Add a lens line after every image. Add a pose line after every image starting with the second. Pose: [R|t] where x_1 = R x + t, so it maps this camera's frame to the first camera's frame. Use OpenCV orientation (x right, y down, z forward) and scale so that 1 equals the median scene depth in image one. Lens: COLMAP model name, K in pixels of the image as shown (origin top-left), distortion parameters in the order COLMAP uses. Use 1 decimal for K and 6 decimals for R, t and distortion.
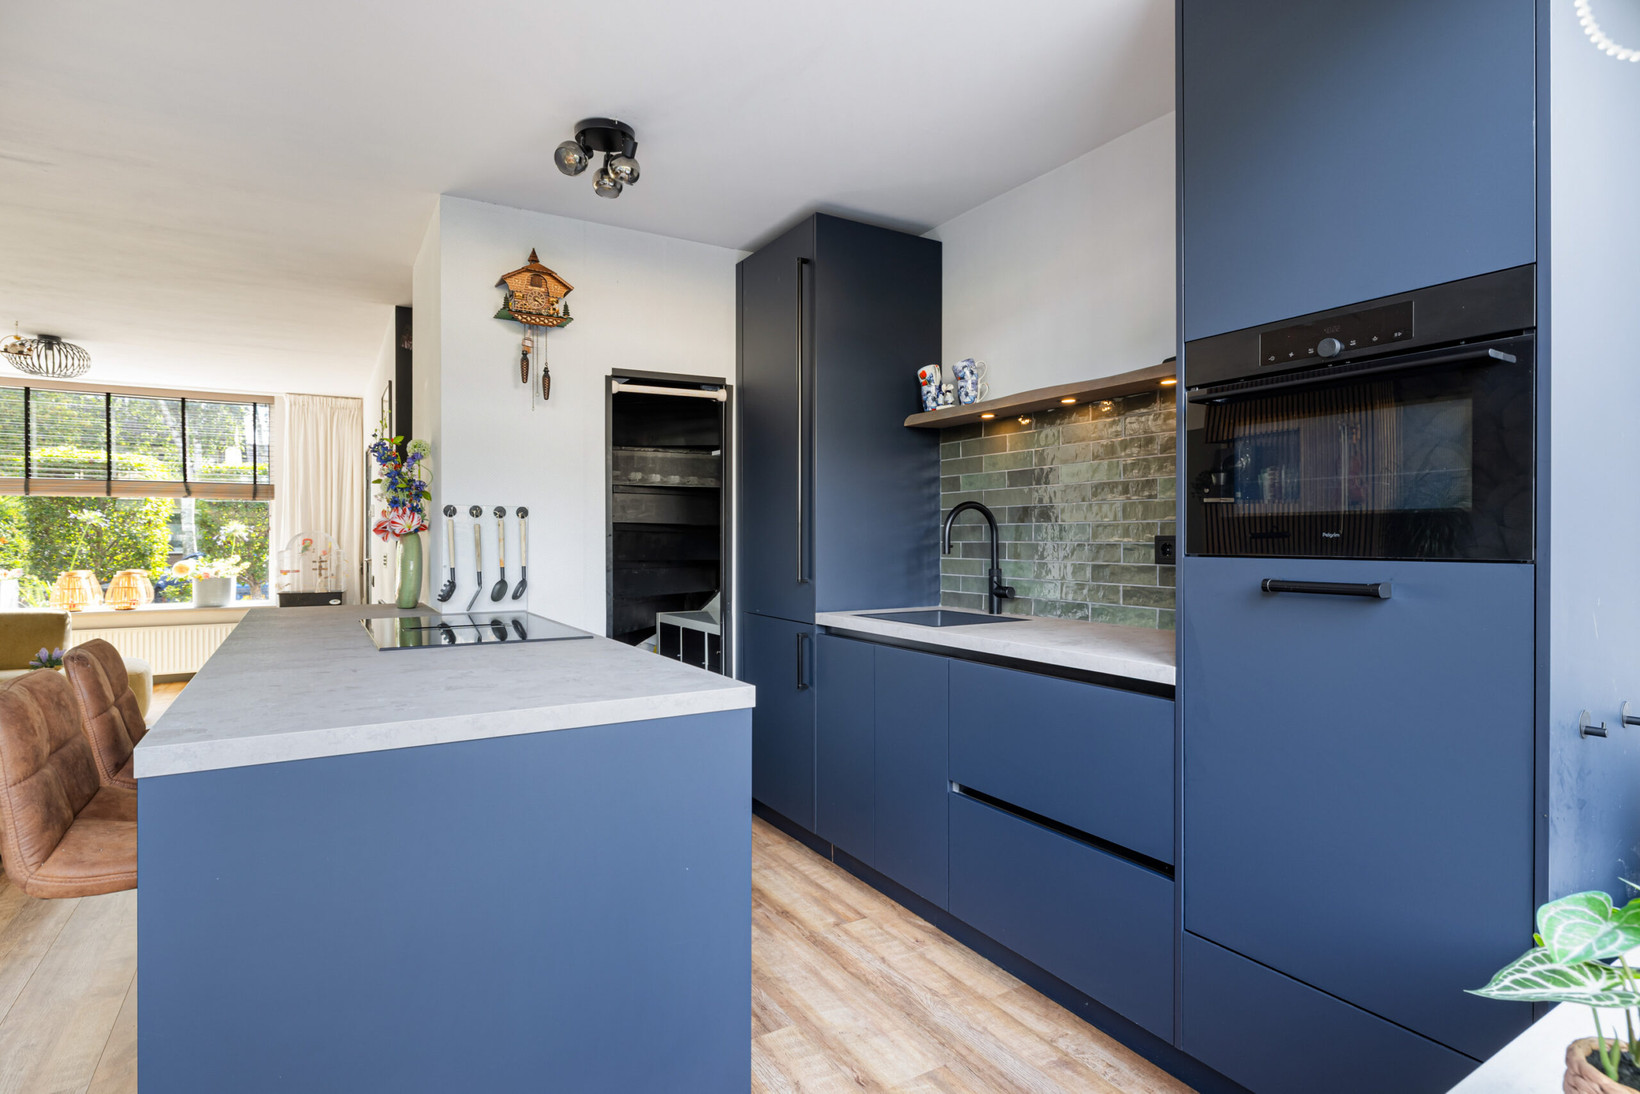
lens RADIAL K [[832.3, 0, 820.1], [0, 832.3, 543.3], [0, 0, 1]] dist [-0.001214, -0.000264]
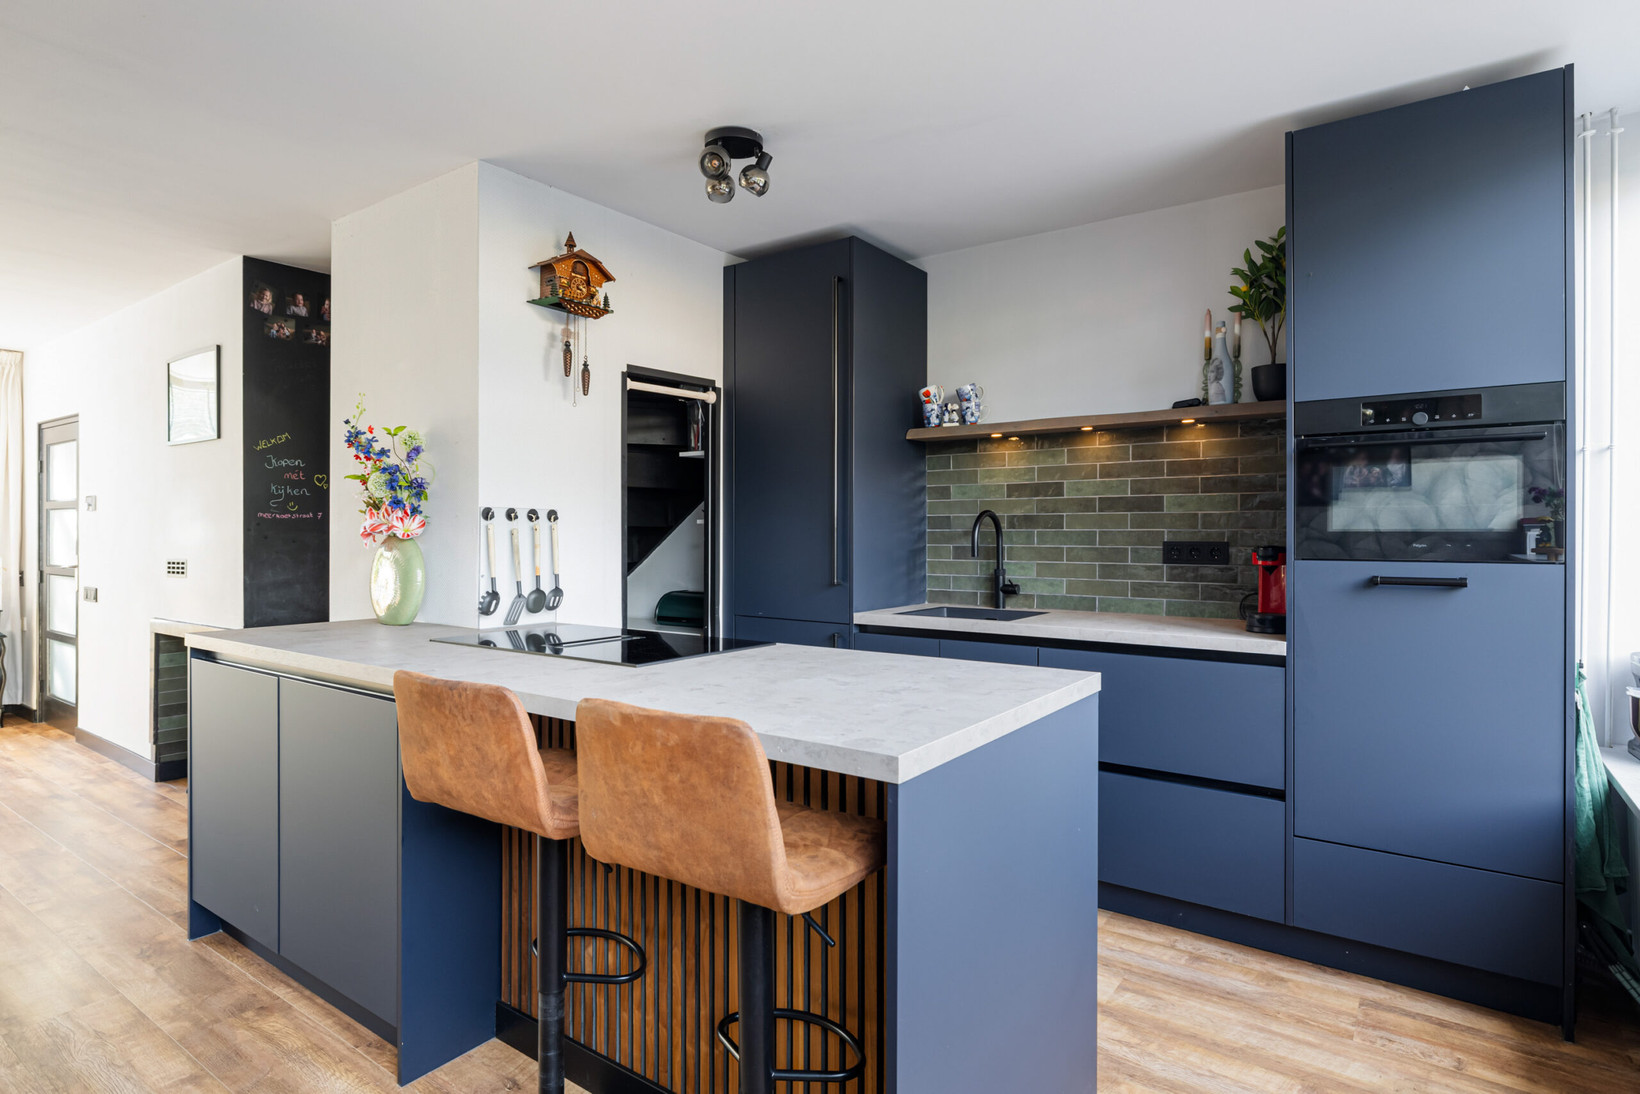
lens RADIAL K [[864.5, 0, 819.5], [0, 864.5, 535.1], [0, 0, 1]] dist [-0.001149, -0.001055]
pose [[0.920539, 0.000017, 0.390650, -0.465164], [0.001405, 0.999993, -0.003354, -0.011981], [-0.390647, 0.003637, 0.920533, 0.003627]]
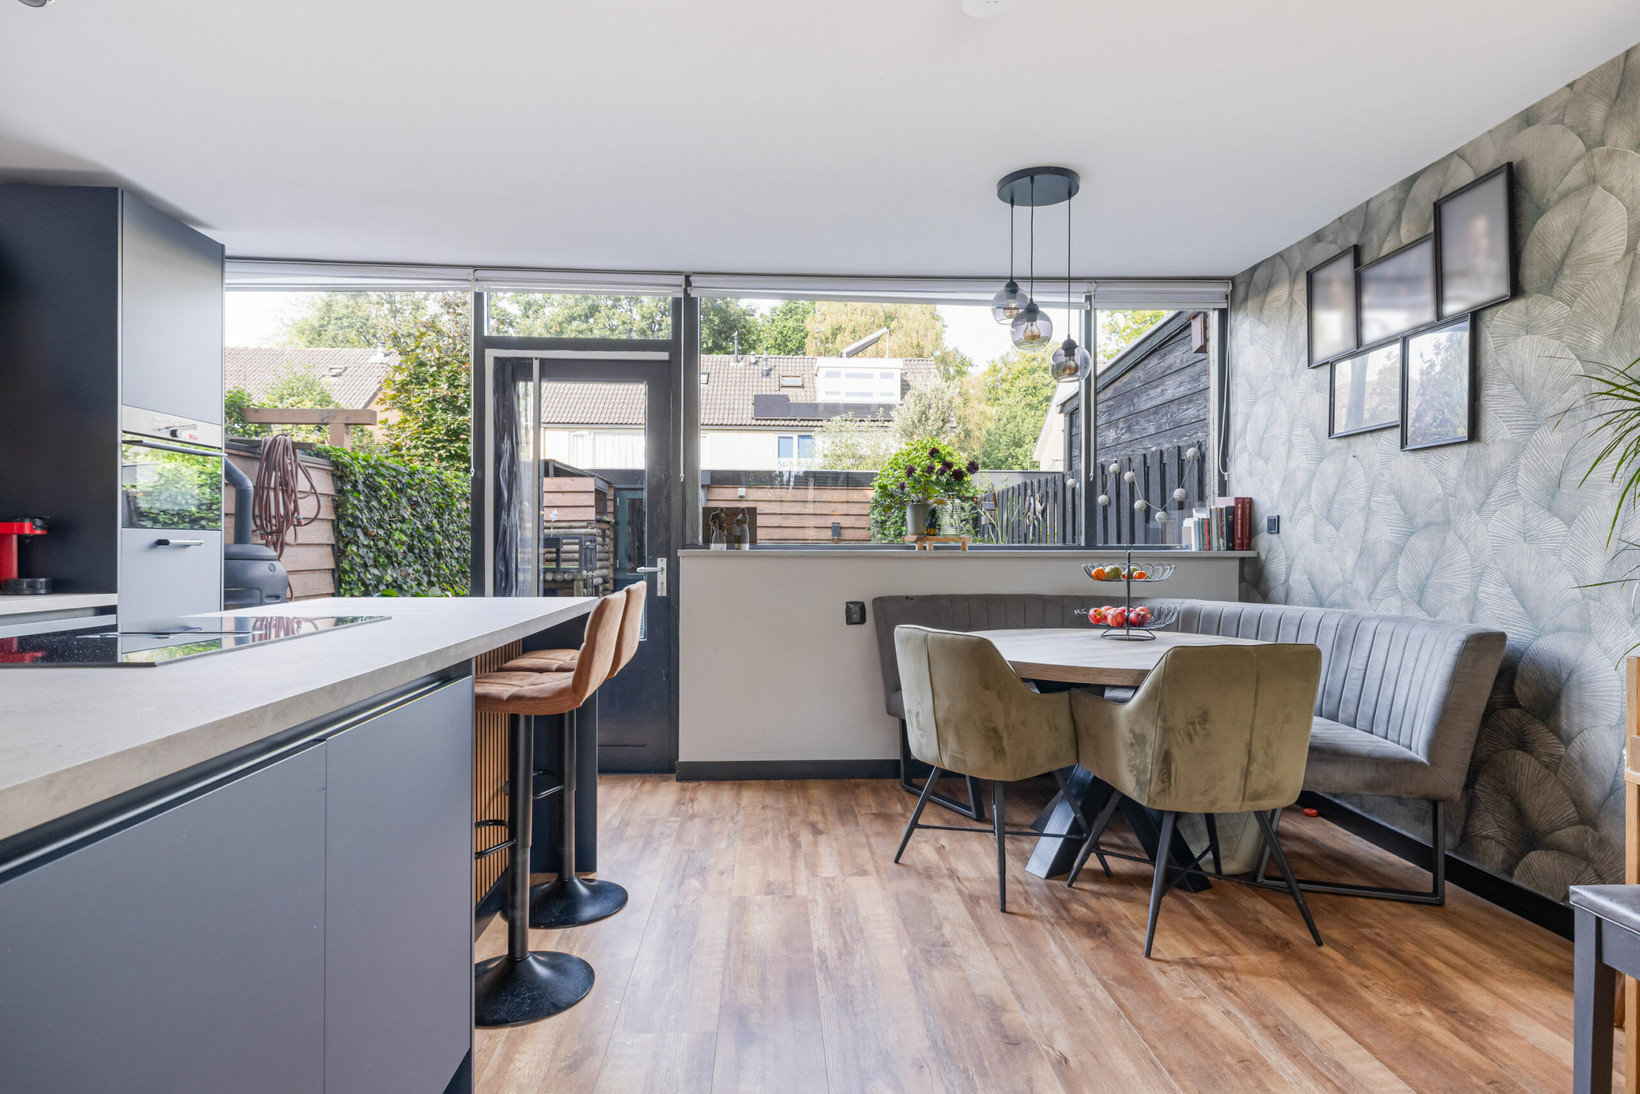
lens RADIAL K [[892.9, 0, 820.0], [0, 892.9, 547.0], [0, 0, 1]] dist [0.003054, -0.000378]
pose [[-0.882268, -0.005634, 0.470713, -0.968883], [-0.001892, 0.999963, 0.008422, 0.020545], [-0.470743, 0.006540, -0.882246, 1.104023]]
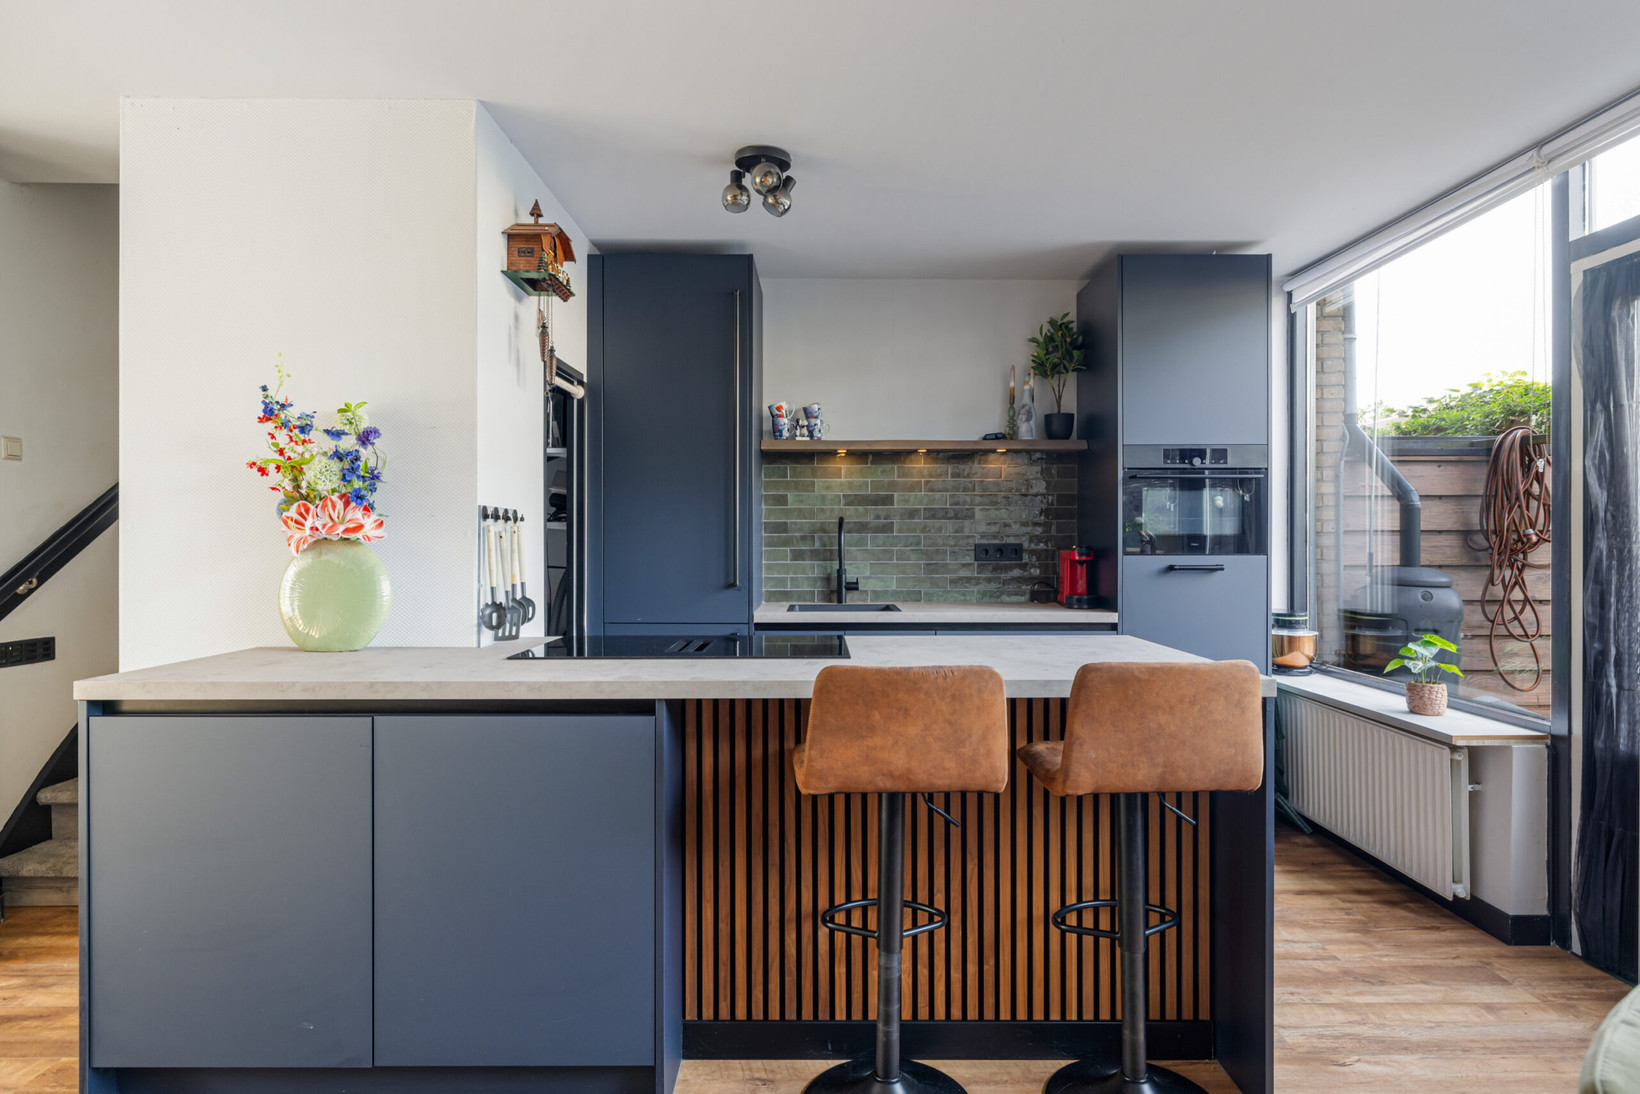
lens RADIAL K [[892.9, 0, 820.0], [0, 892.9, 547.0], [0, 0, 1]] dist [0.003054, -0.000378]
pose [[0.518237, -0.005167, 0.855221, -0.964653], [0.005311, 0.999982, 0.002823, -0.007382], [-0.855221, 0.003079, 0.518255, 0.296277]]
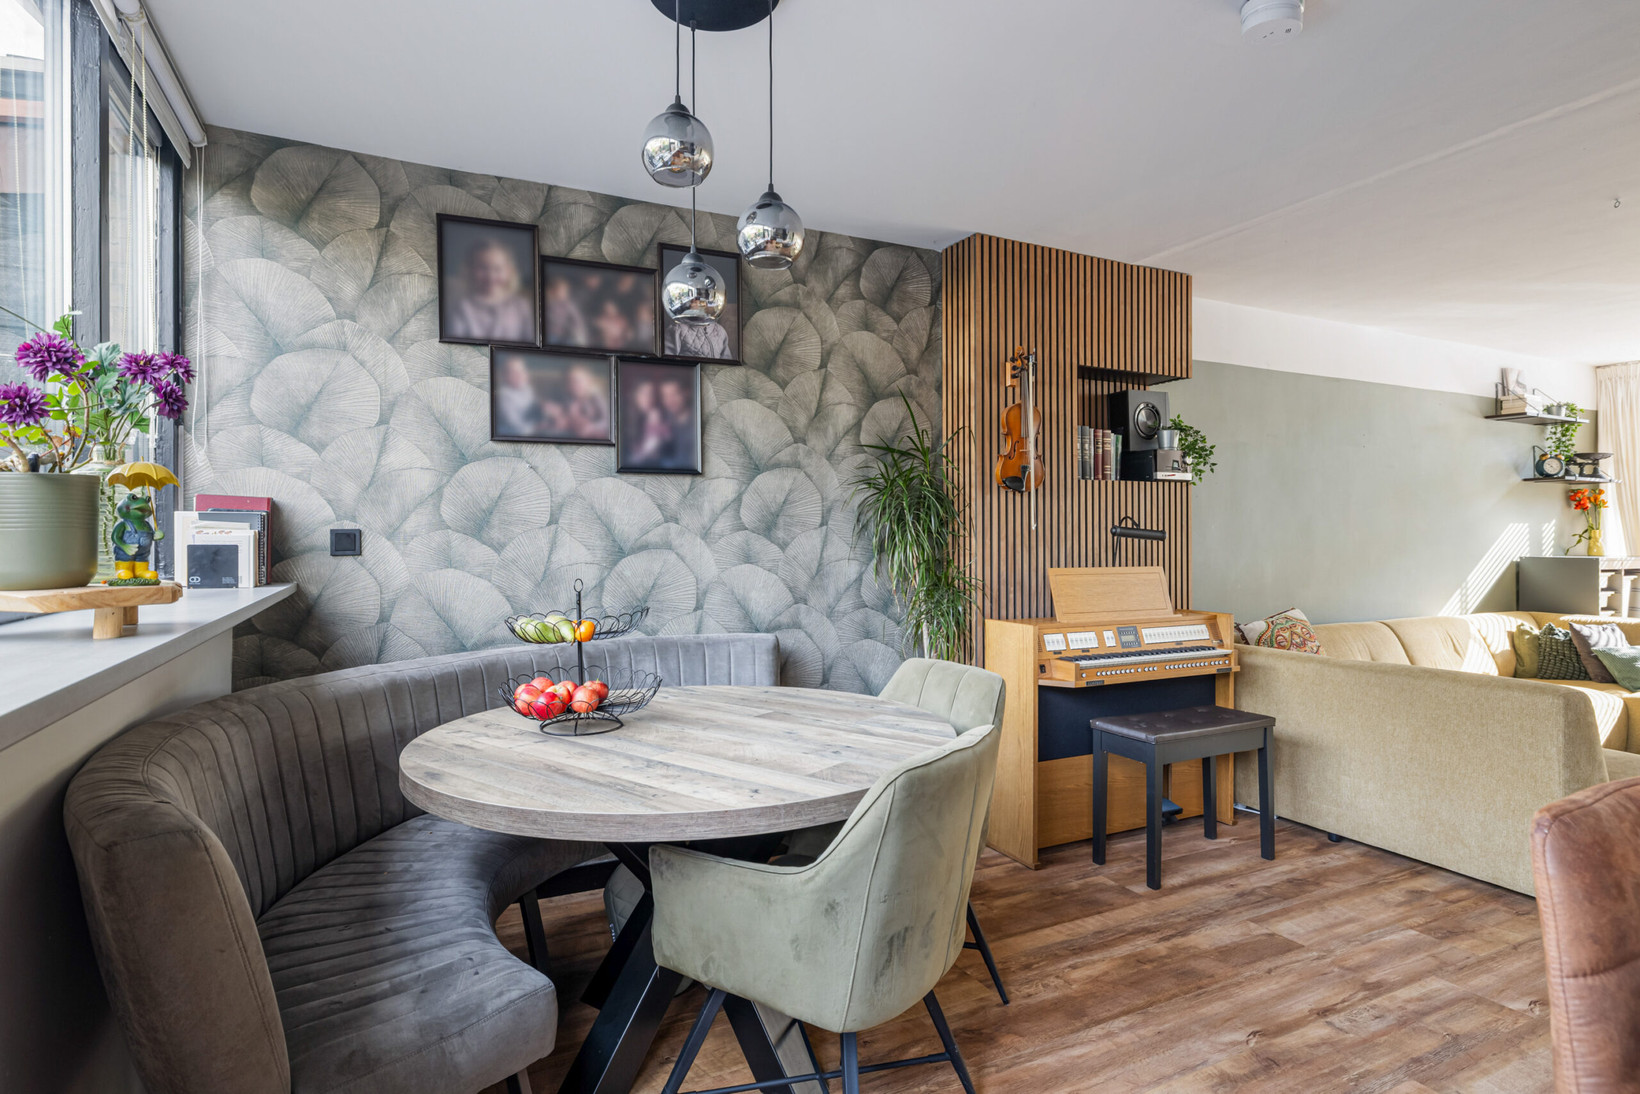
lens RADIAL K [[864.5, 0, 819.5], [0, 864.5, 535.1], [0, 0, 1]] dist [-0.001149, -0.001055]
pose [[-0.082817, -0.005217, -0.996551, -0.108272], [-0.001695, 0.999986, -0.005094, -0.007208], [0.996563, 0.001268, -0.082825, 0.179292]]
